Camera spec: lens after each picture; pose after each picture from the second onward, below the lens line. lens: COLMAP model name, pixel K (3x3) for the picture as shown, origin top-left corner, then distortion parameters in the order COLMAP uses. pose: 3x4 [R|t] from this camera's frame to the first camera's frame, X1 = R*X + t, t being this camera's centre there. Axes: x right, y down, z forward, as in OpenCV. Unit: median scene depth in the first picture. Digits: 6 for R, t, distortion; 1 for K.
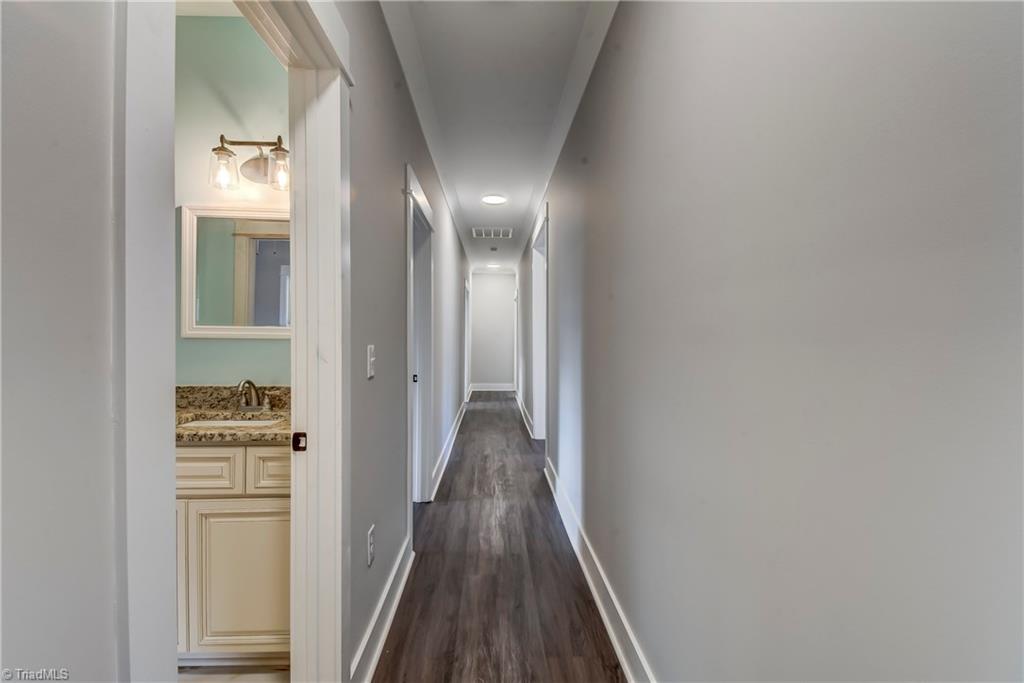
lens RADIAL K [[461.2, 0, 516.0], [0, 461.2, 338.3], [0, 0, 1]] dist [0.020744, -0.017778]
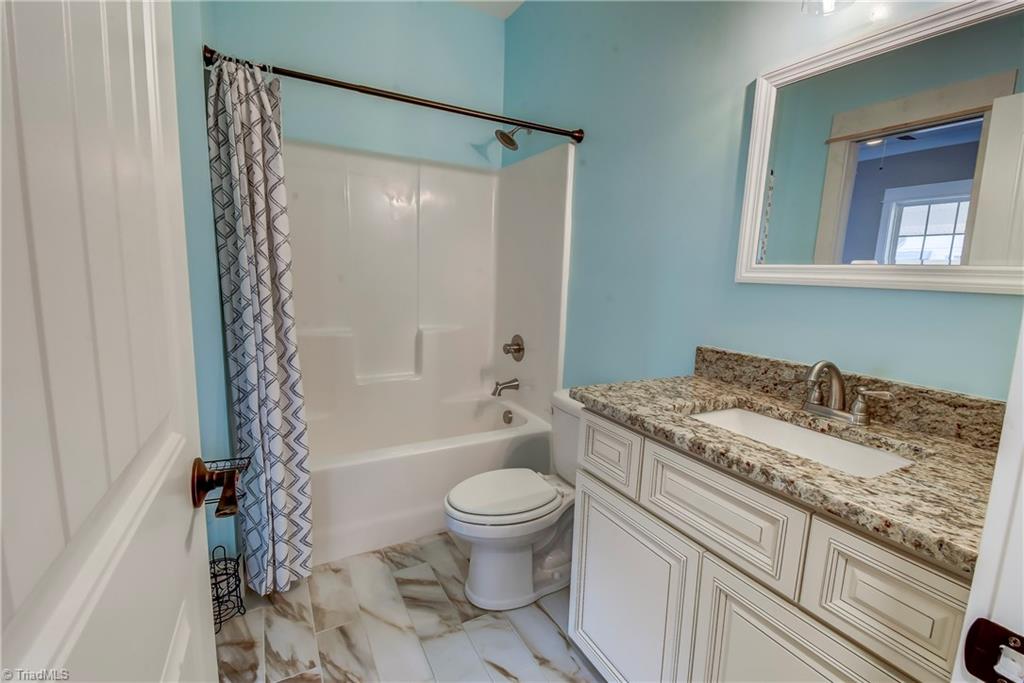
lens RADIAL K [[461.2, 0, 513.9], [0, 461.2, 340.8], [0, 0, 1]] dist [0.020744, -0.017778]
pose [[0.444398, 0.138630, -0.885038, -0.253244], [-0.034954, 0.989885, 0.137502, 0.002171], [0.895147, -0.030170, 0.444748, 0.409581]]
